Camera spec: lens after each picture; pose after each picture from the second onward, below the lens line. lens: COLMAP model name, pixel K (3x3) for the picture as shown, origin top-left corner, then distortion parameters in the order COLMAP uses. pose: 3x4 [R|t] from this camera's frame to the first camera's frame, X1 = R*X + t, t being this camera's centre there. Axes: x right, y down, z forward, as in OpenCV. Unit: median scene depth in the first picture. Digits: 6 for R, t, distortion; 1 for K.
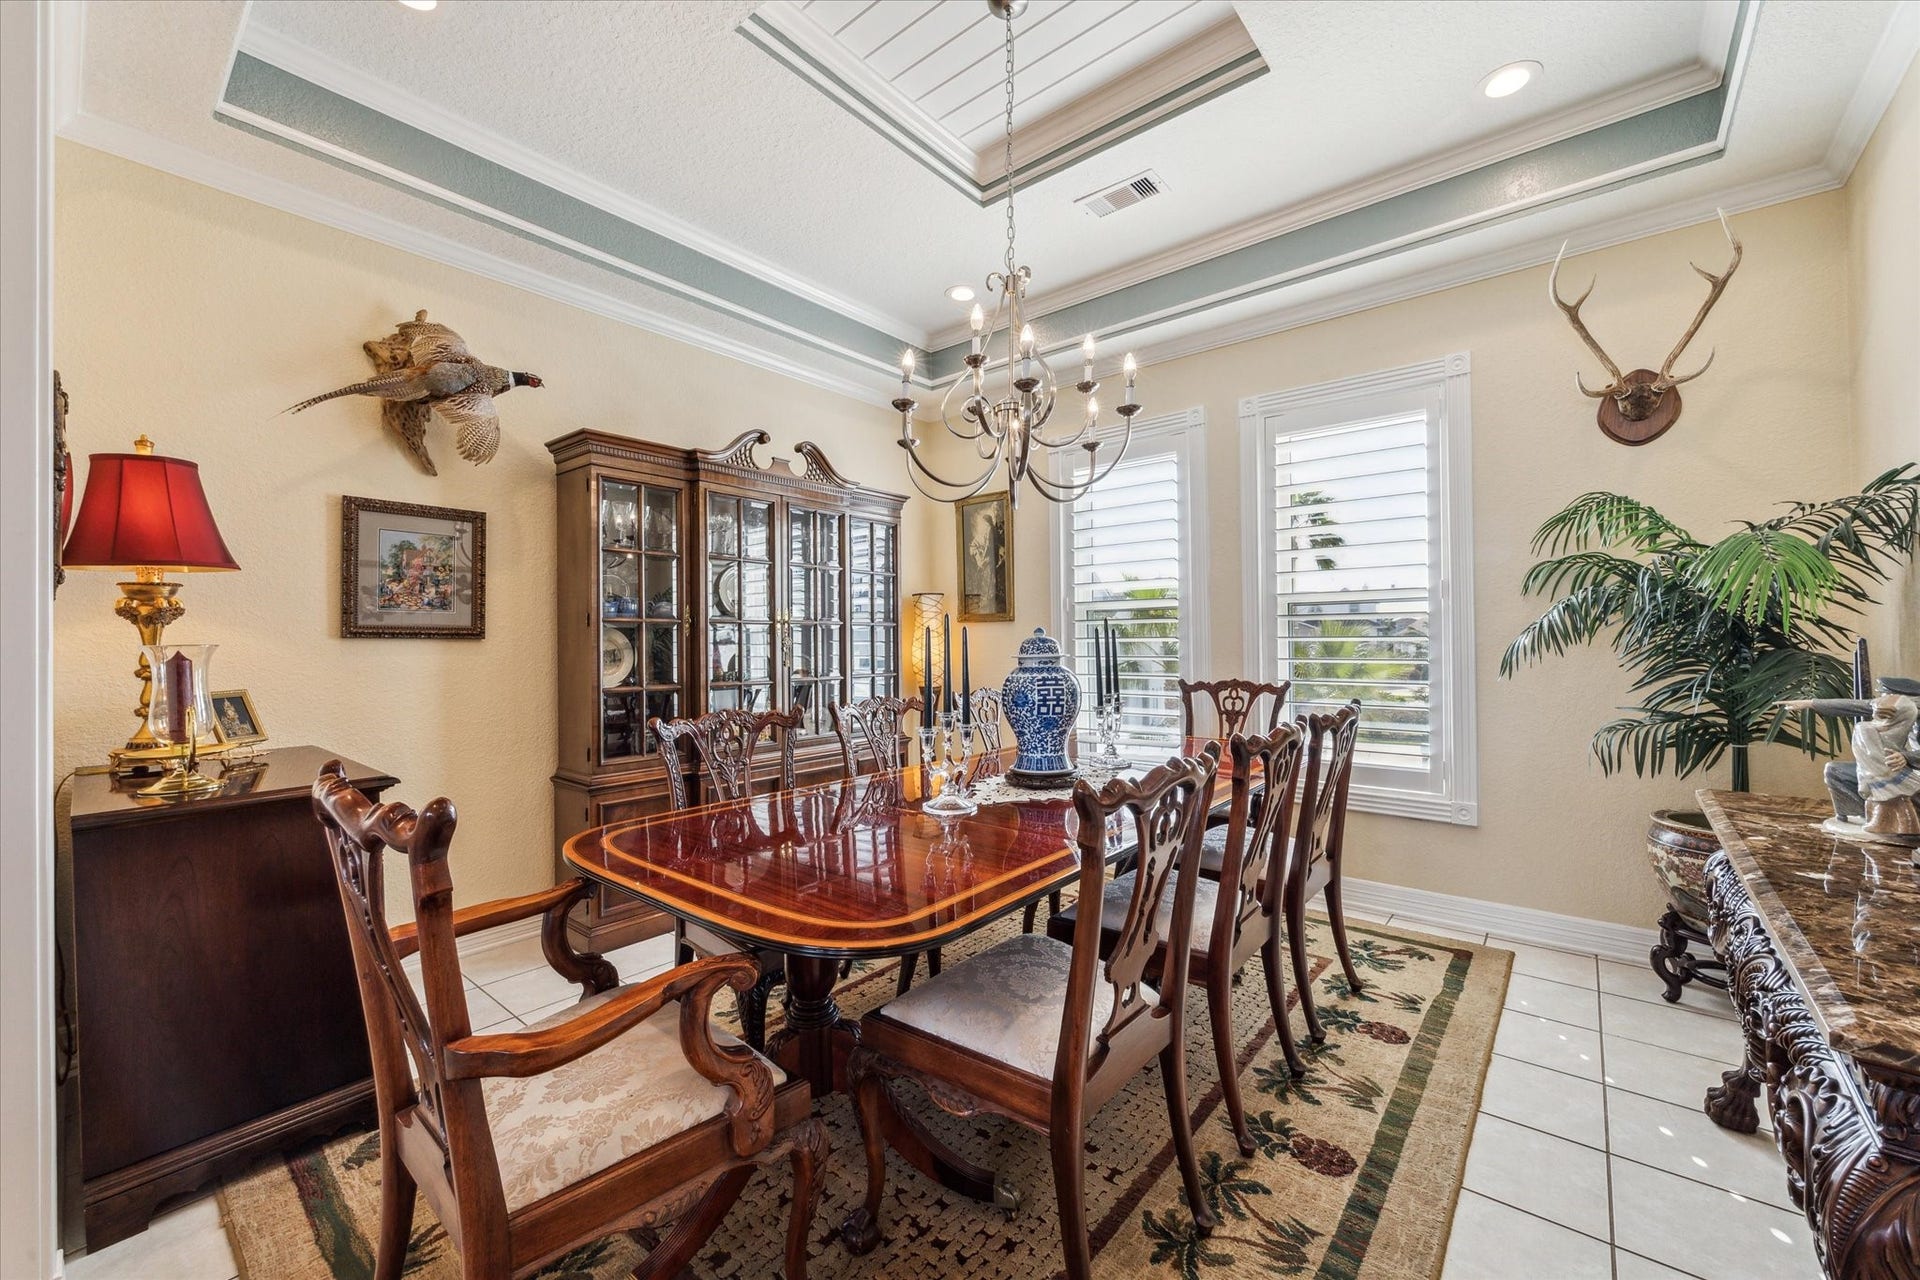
lens RADIAL K [[764.6, 0, 971.8], [0, 764.6, 645.4], [0, 0, 1]] dist [-0.002533, 0.000089]
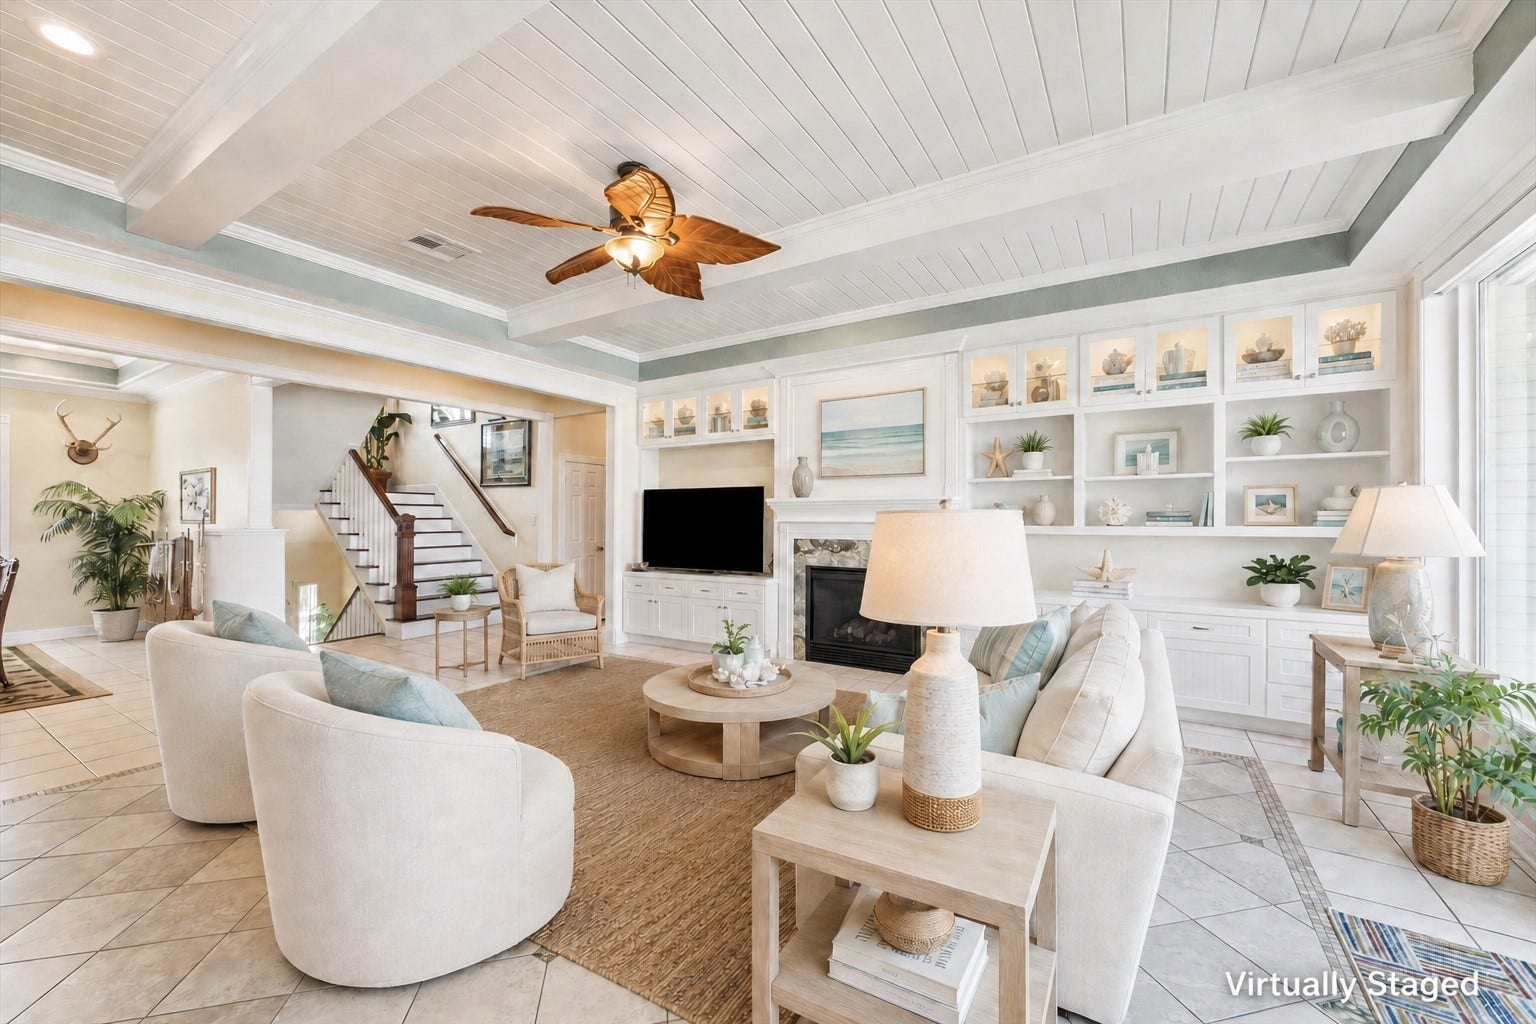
lens RADIAL K [[596.0, 0, 770.7], [0, 596.0, 518.8], [0, 0, 1]] dist [-0.001044, -0.000108]
pose [[-0.134687, 0.013319, 0.990799, -1.735952], [-0.018568, 0.999700, -0.015963, -0.061856], [-0.990714, -0.020547, -0.134399, -1.317686]]
